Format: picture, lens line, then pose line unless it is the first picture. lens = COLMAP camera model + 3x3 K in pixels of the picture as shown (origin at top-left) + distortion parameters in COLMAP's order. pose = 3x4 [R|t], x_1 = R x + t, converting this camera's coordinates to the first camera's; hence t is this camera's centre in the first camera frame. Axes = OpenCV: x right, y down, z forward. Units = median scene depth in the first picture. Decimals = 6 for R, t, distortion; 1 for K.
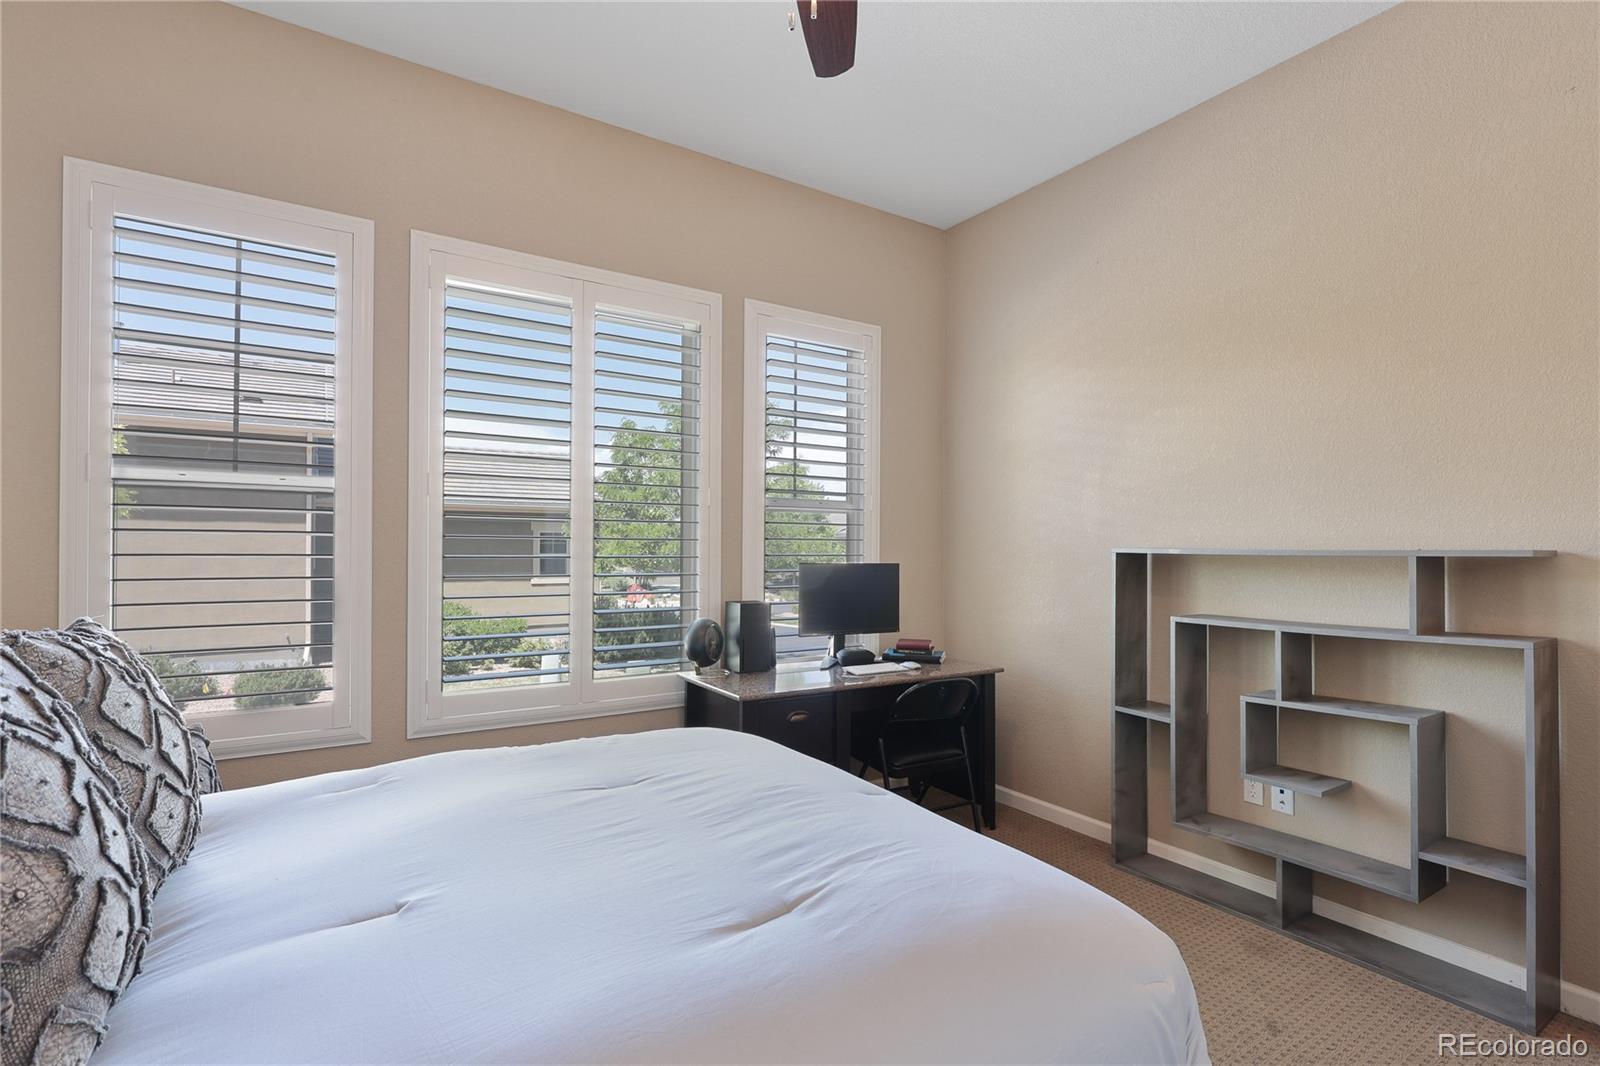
lens RADIAL K [[739.3, 0, 798.7], [0, 739.3, 541.6], [0, 0, 1]] dist [-0.001563, -0.000532]
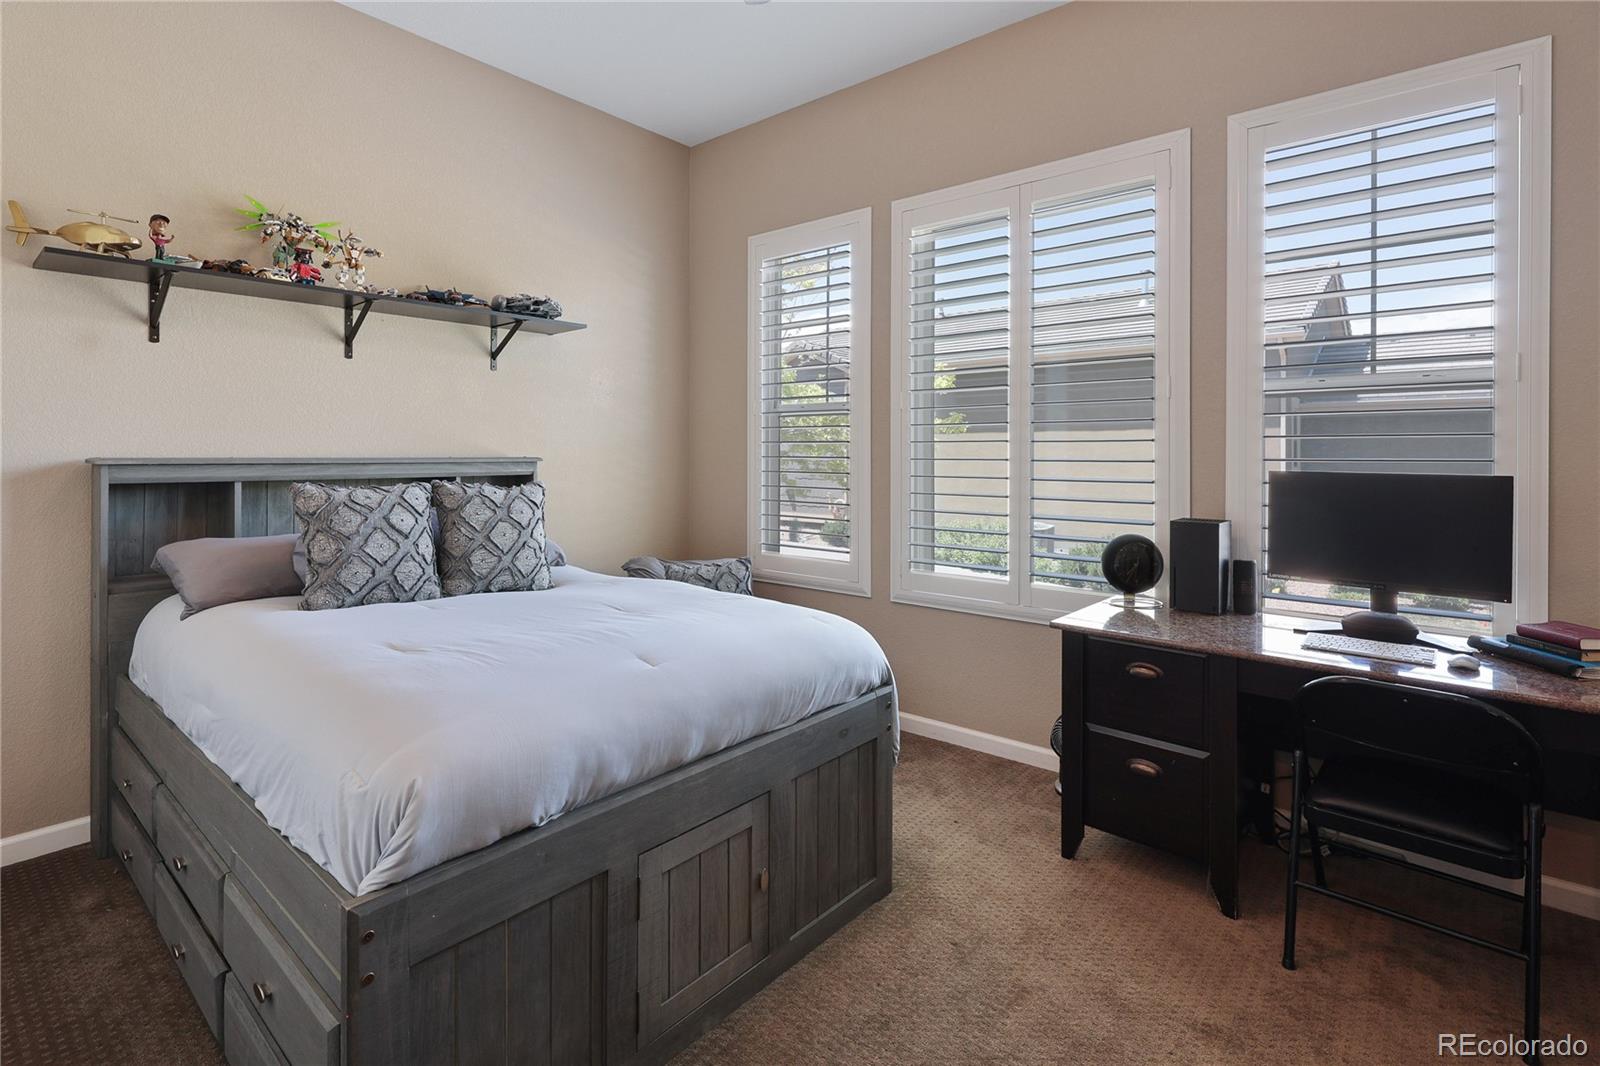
lens RADIAL K [[787.8, 0, 805.4], [0, 787.8, 460.8], [0, 0, 1]] dist [-0.016318, -0.000087]
pose [[0.285025, 0.004772, -0.958508, 0.495745], [0.014276, 0.999856, 0.009223, 0.005051], [0.958414, -0.016313, 0.284916, 0.316904]]
